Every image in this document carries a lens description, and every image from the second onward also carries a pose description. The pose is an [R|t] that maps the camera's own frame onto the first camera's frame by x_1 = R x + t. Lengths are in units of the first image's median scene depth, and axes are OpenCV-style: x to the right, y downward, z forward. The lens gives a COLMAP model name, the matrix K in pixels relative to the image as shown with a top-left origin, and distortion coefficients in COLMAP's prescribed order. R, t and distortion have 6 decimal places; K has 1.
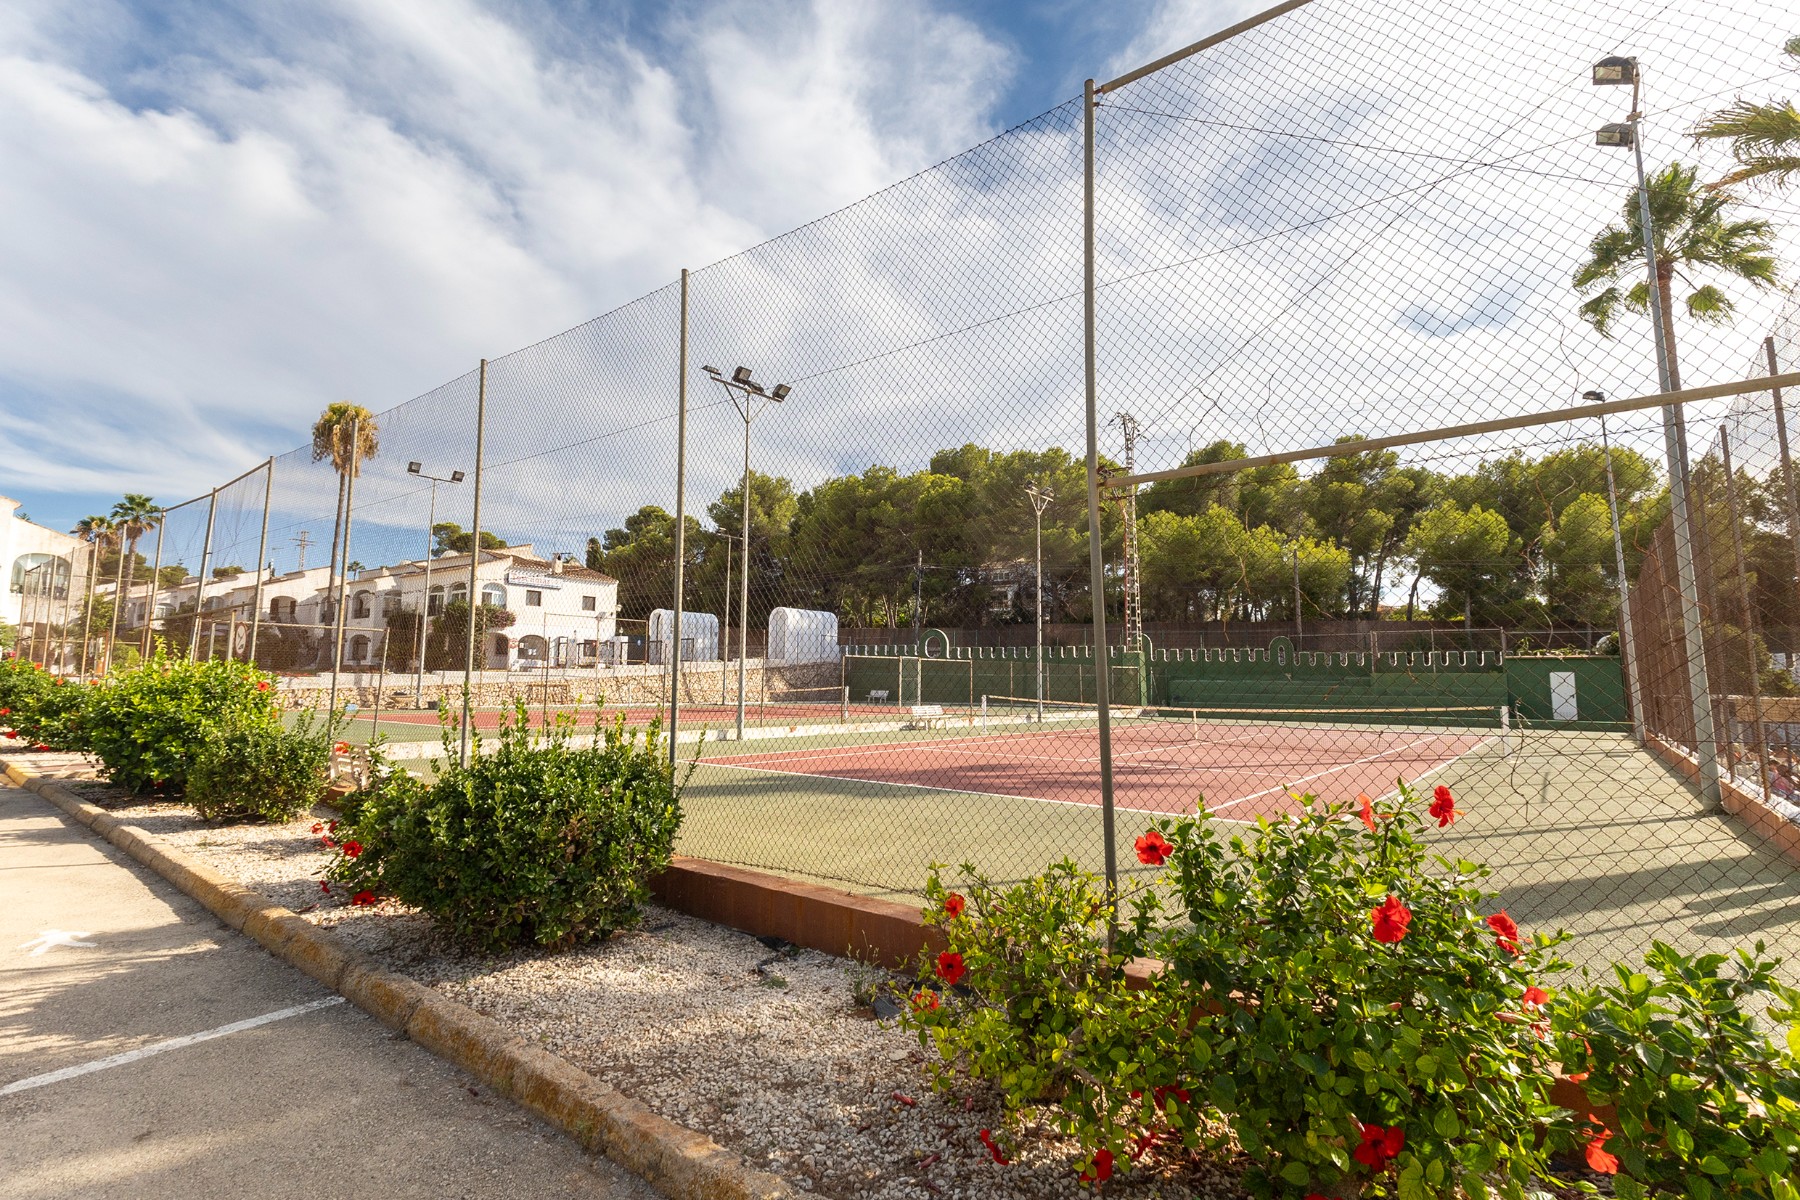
lens RADIAL K [[847.1, 0, 900.0], [0, 847.1, 600.0], [0, 0, 1]] dist [0.004227, -0.000041]
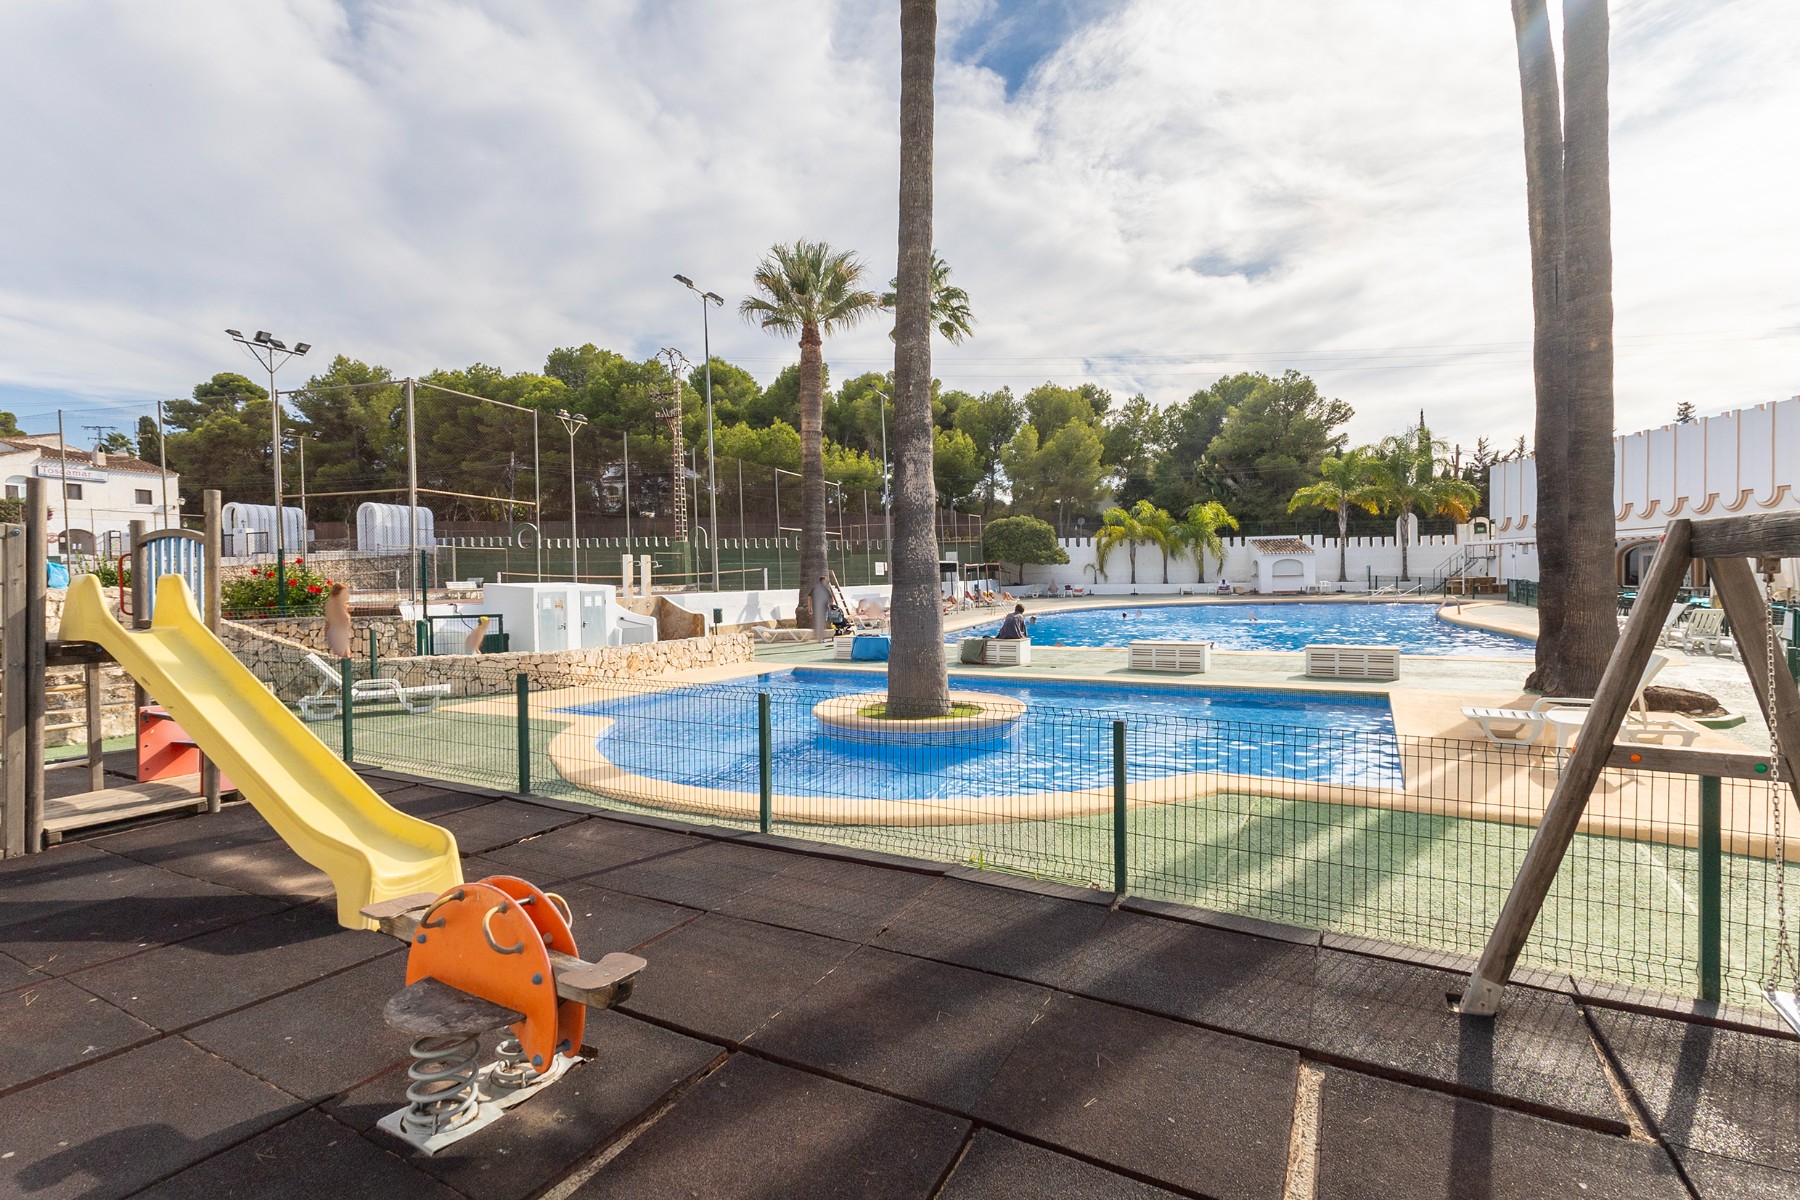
lens RADIAL K [[847.1, 0, 900.0], [0, 847.1, 600.0], [0, 0, 1]] dist [0.004227, -0.000041]
pose [[0.933674, -0.033636, 0.356541, 0.095941], [-0.012542, 0.991898, 0.126419, -0.012742], [-0.357904, -0.122506, 0.925687, -0.240988]]
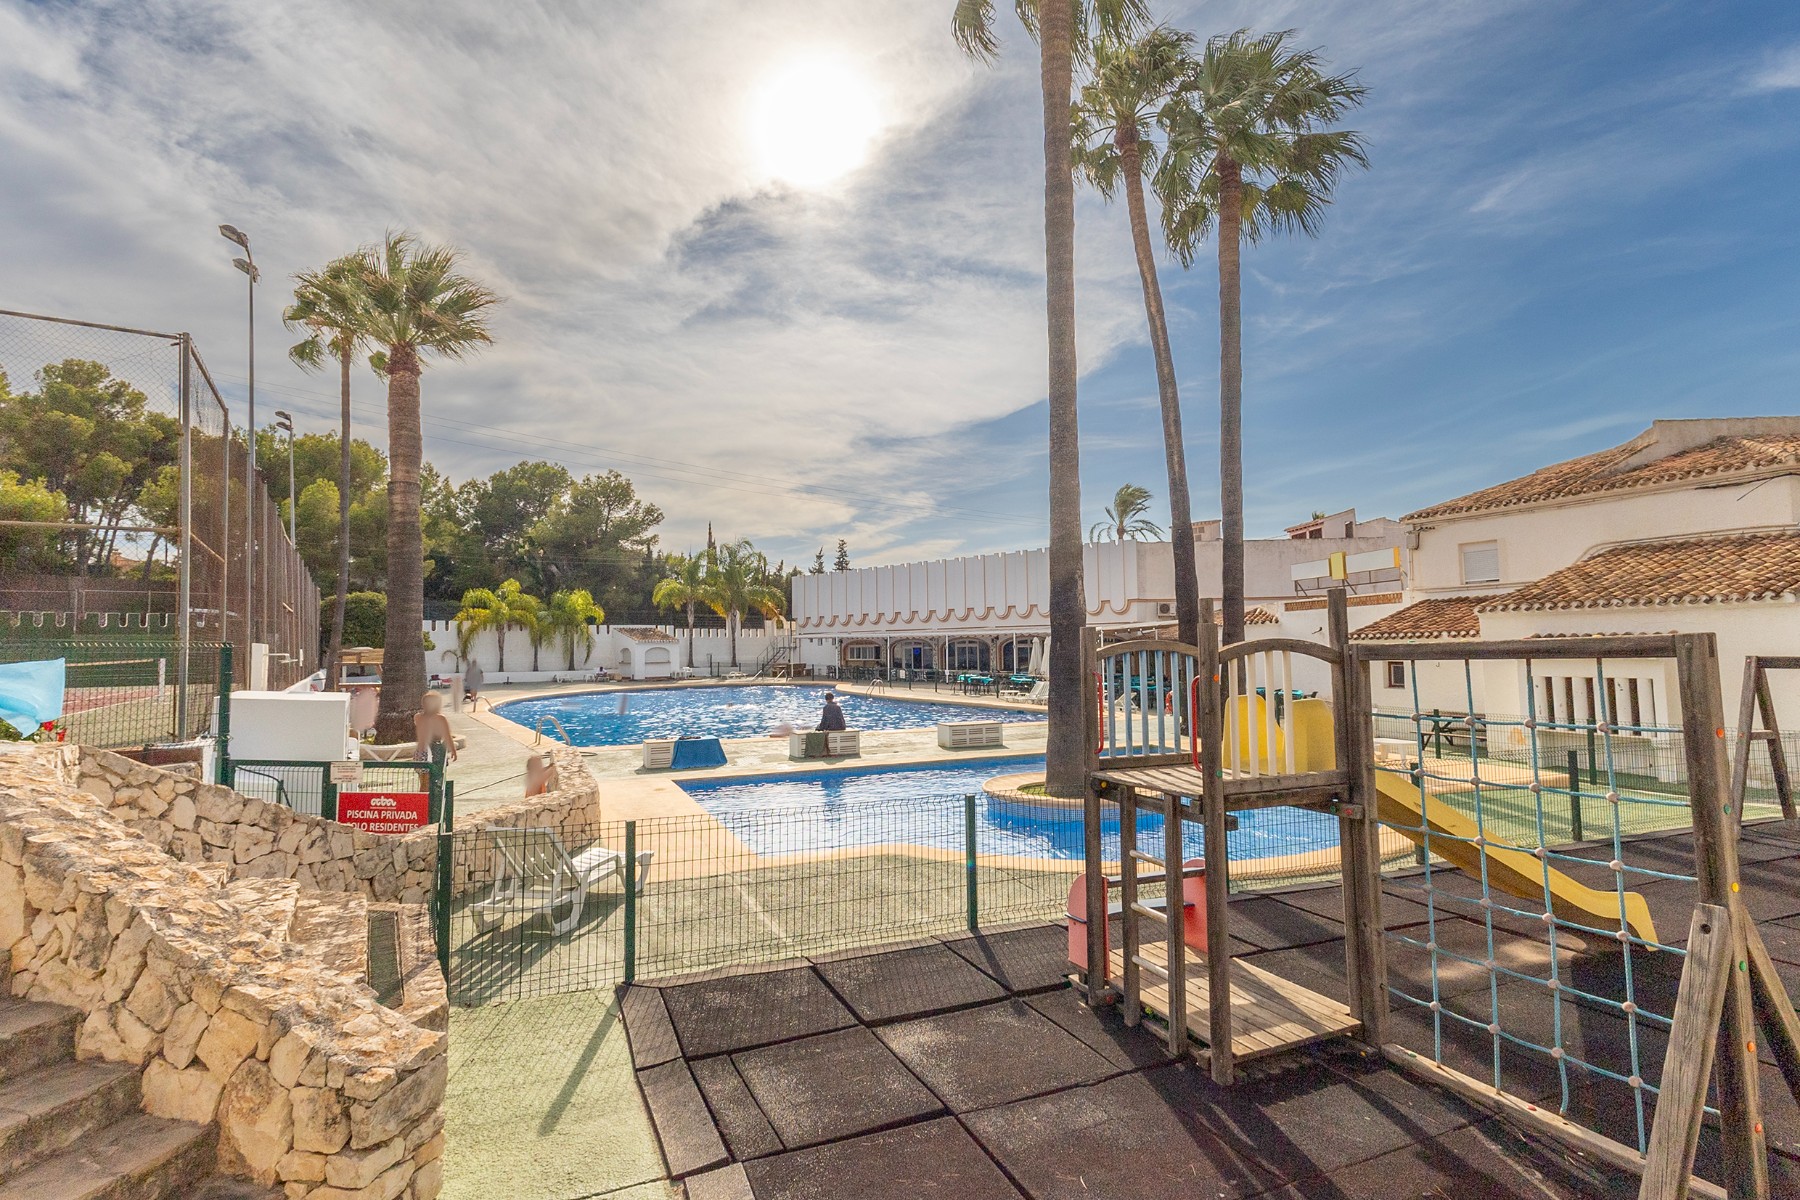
lens RADIAL K [[847.1, 0, 900.0], [0, 847.1, 600.0], [0, 0, 1]] dist [0.004227, -0.000041]
pose [[0.308237, 0.042535, 0.950358, -0.040495], [-0.082376, 0.996441, -0.017880, -0.006773], [-0.947736, -0.072775, 0.310644, -0.110755]]
